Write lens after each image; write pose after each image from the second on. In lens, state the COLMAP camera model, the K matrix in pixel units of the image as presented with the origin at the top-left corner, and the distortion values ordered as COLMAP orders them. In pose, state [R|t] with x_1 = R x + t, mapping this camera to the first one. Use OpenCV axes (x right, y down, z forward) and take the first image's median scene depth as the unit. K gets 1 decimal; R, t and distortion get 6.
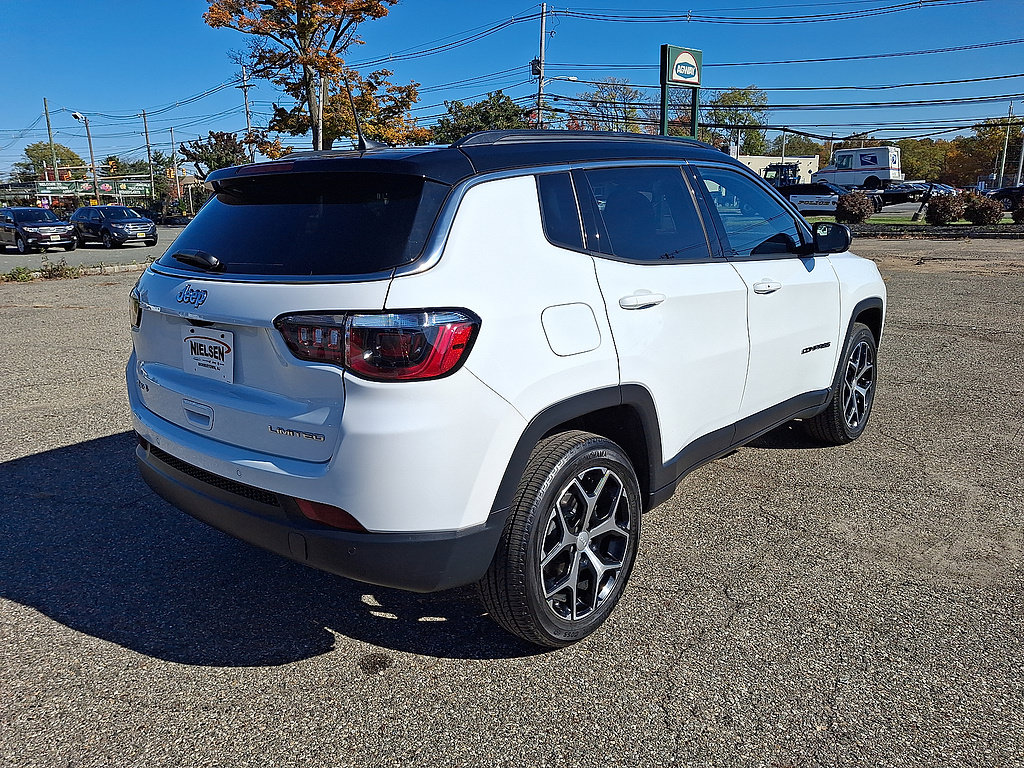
lens RADIAL K [[756.1, 0, 510.3], [0, 756.1, 401.5], [0, 0, 1]] dist [-0.004921, -0.009519]
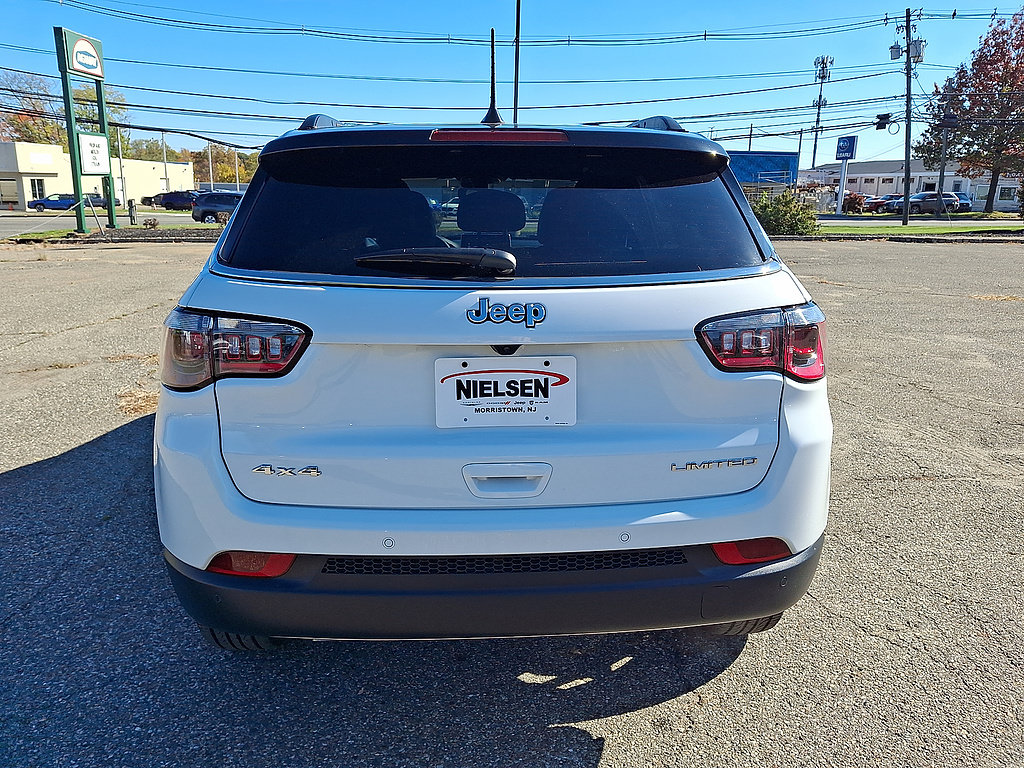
lens RADIAL K [[747.4, 0, 514.2], [0, 747.4, 375.1], [0, 0, 1]] dist [0.018783, 0.001220]
pose [[0.720523, -0.131076, 0.680930, -0.761271], [0.159411, 0.986982, 0.021310, -0.081318], [-0.674859, 0.093193, 0.732039, 0.417871]]
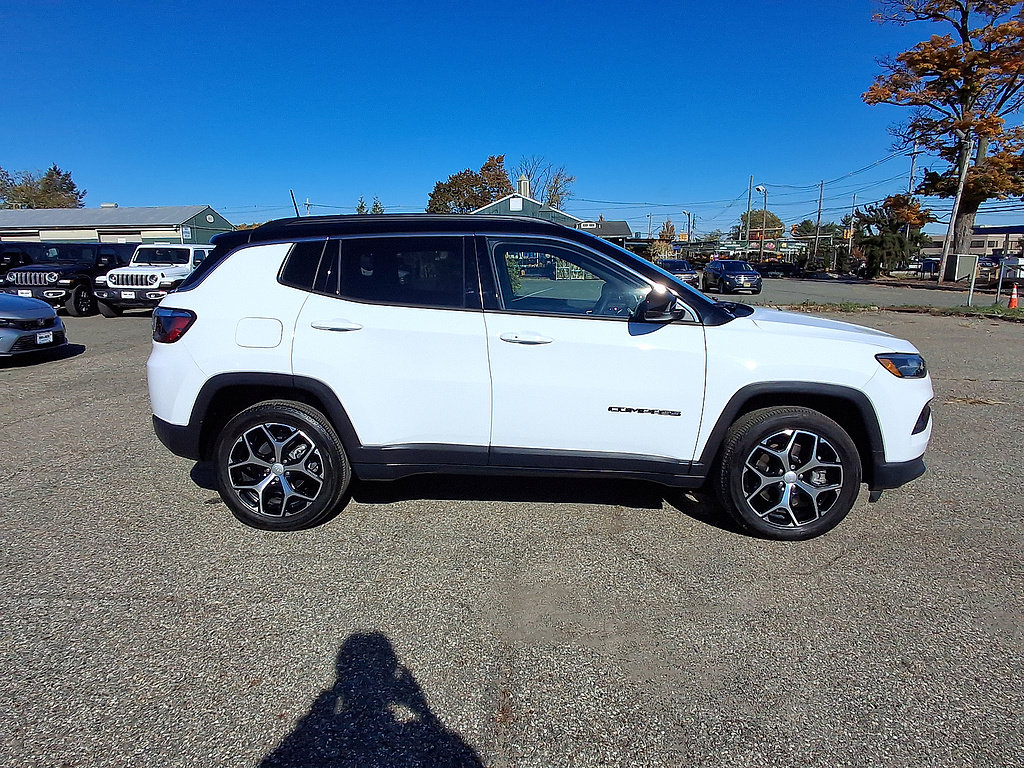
lens RADIAL K [[676.1, 0, 512.0], [0, 676.1, 384.0], [0, 0, 1]] dist [0.007180, -0.018692]
pose [[0.636040, 0.165050, -0.753798, 1.364153], [-0.221589, 0.974781, 0.026463, -0.128407], [0.739155, 0.150202, 0.656573, 0.381744]]
